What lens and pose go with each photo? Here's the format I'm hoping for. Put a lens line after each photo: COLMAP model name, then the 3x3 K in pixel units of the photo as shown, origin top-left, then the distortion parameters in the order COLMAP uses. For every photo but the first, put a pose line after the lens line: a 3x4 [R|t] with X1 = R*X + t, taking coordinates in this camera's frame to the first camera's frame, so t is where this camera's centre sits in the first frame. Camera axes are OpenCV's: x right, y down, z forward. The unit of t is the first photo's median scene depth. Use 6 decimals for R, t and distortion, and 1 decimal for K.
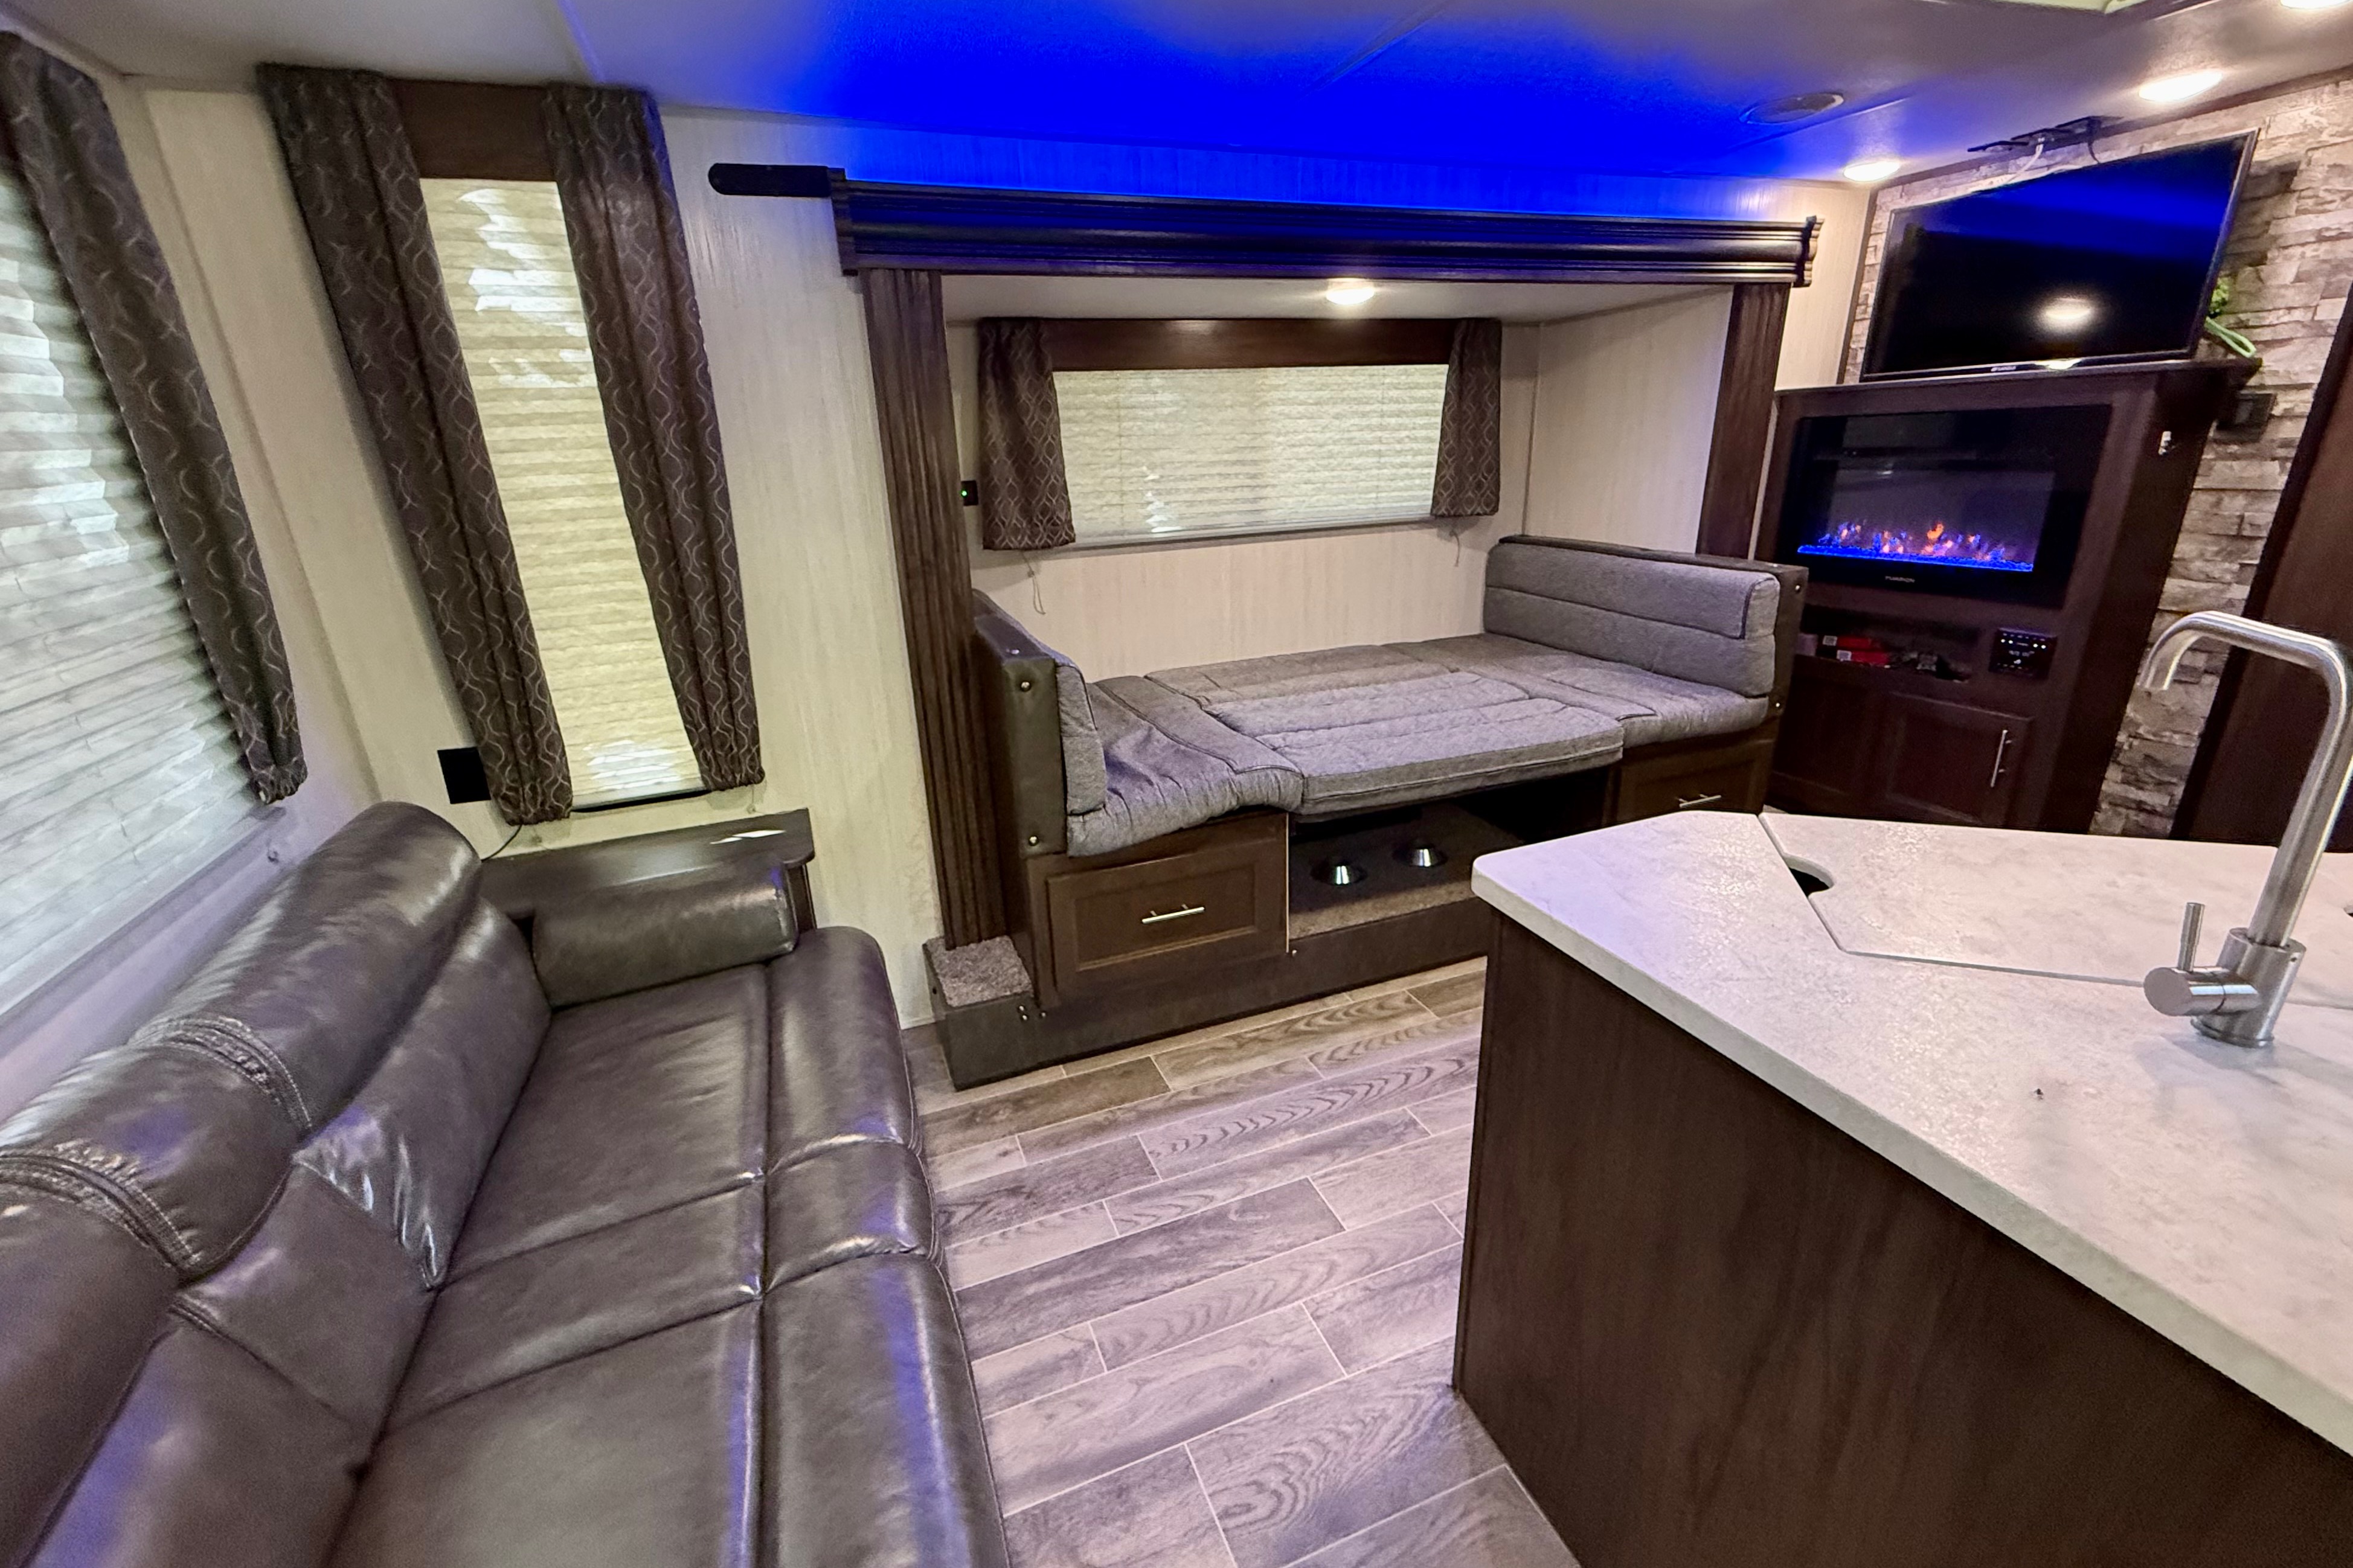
lens RADIAL K [[966.8, 0, 1175.7], [0, 966.8, 786.0], [0, 0, 1]] dist [0.001110, 0.000144]
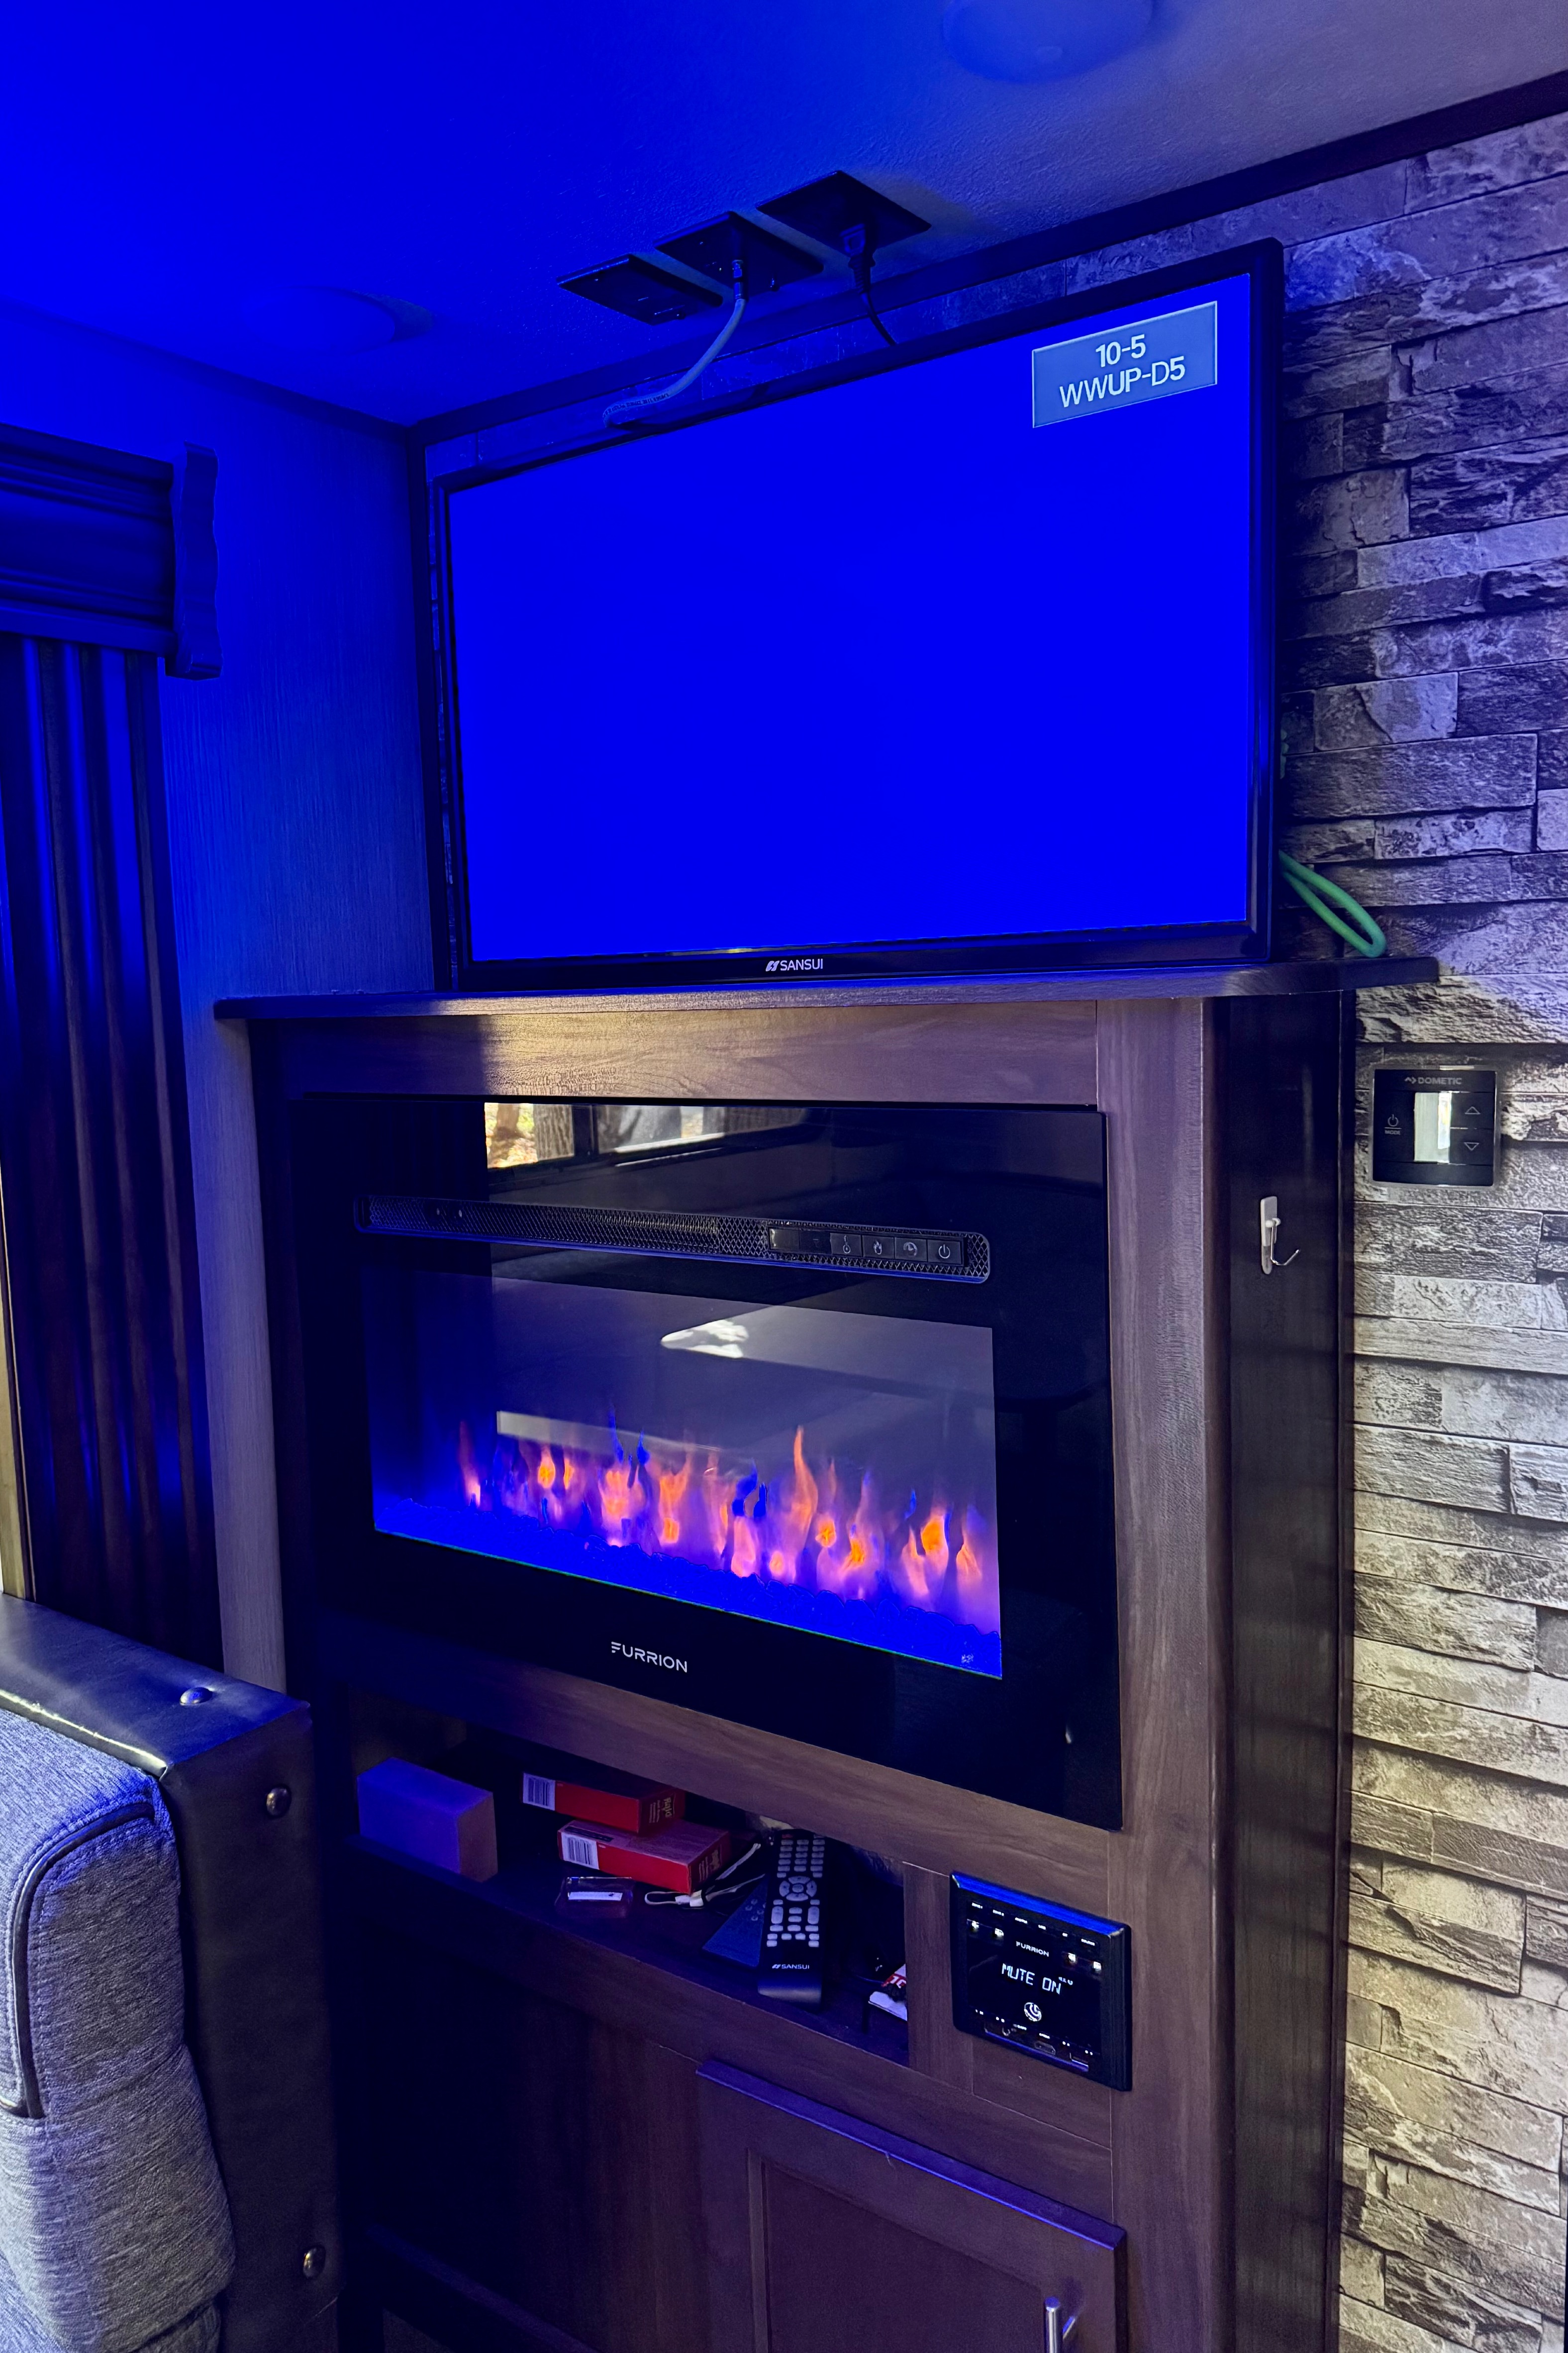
lens RADIAL K [[1663.3, 0, 784.0], [0, 1663.3, 1176.5], [0, 0, 1]] dist [-0.000140, -0.006484]
pose [[0.837547, -0.046275, 0.544402, 0.530278], [0.178375, 0.964969, -0.192400, -0.250053], [-0.516428, 0.258252, 0.816461, 0.558083]]
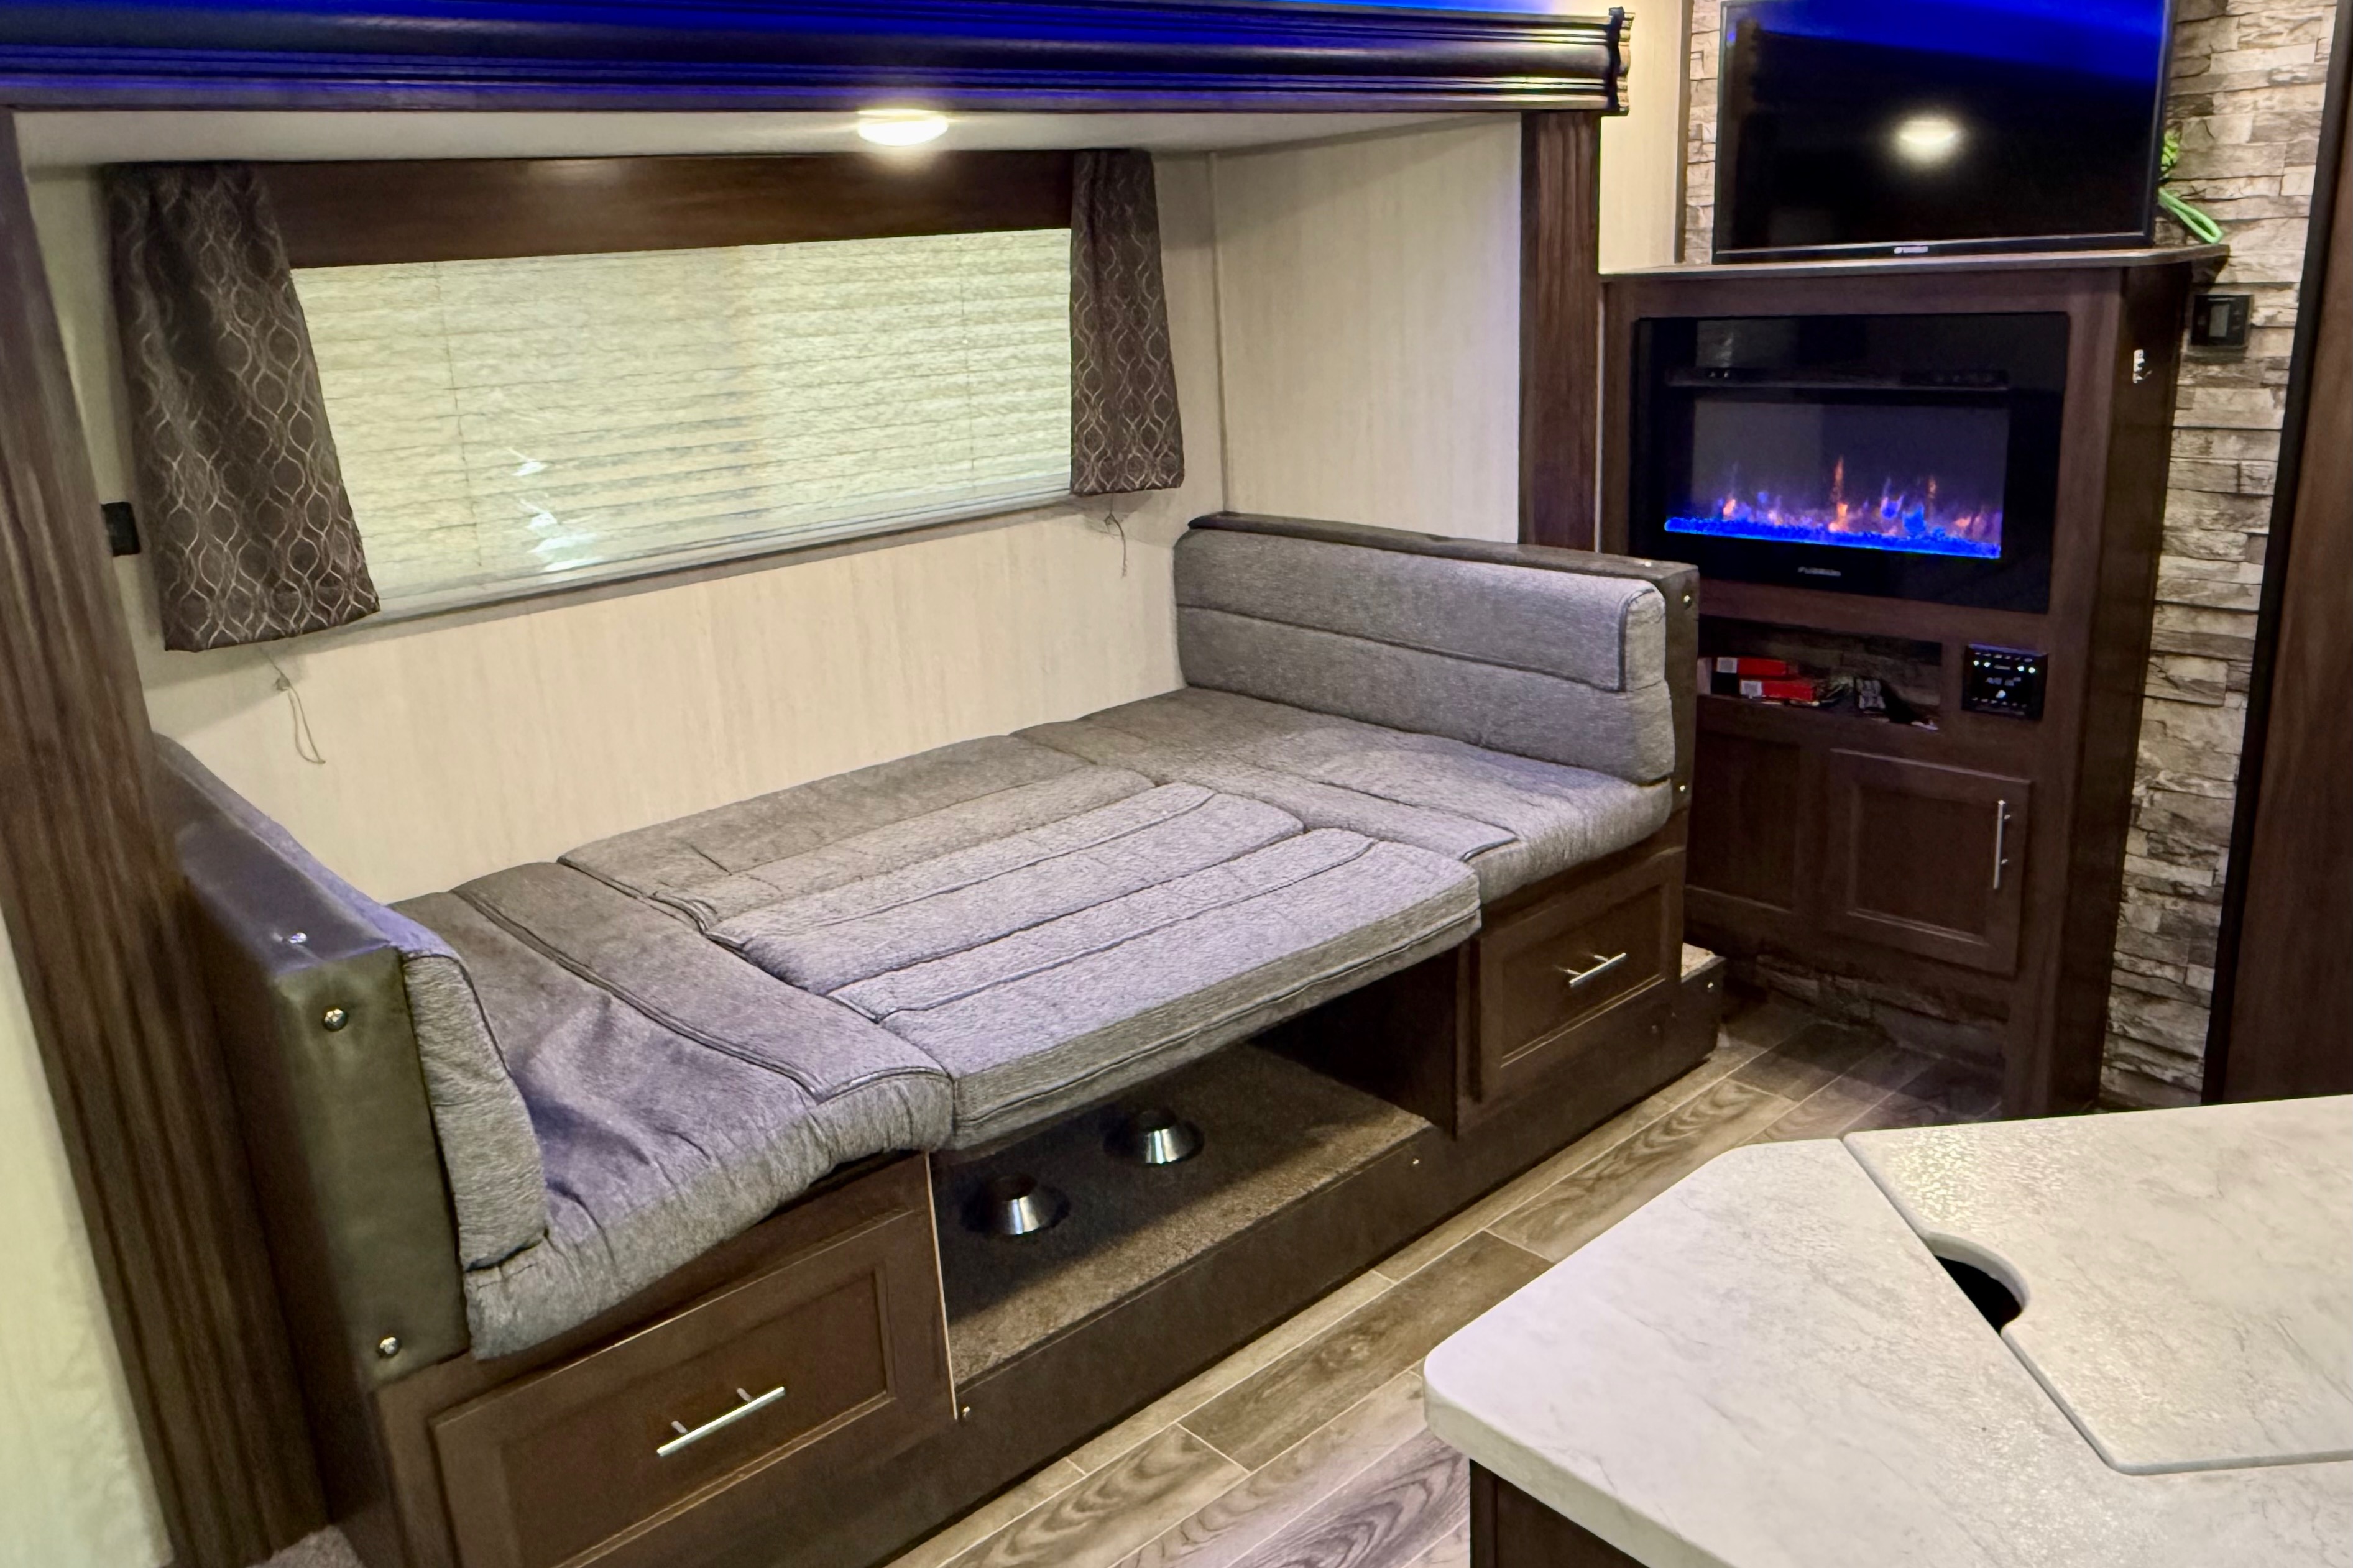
lens RADIAL K [[1740.5, 0, 1179.3], [0, 1740.5, 774.7], [0, 0, 1]] dist [-0.004916, 0.009056]
pose [[0.936116, -0.115143, 0.332309, -0.032540], [0.136245, 0.989833, -0.040832, -0.094161], [-0.324229, 0.083499, 0.942286, 0.080904]]
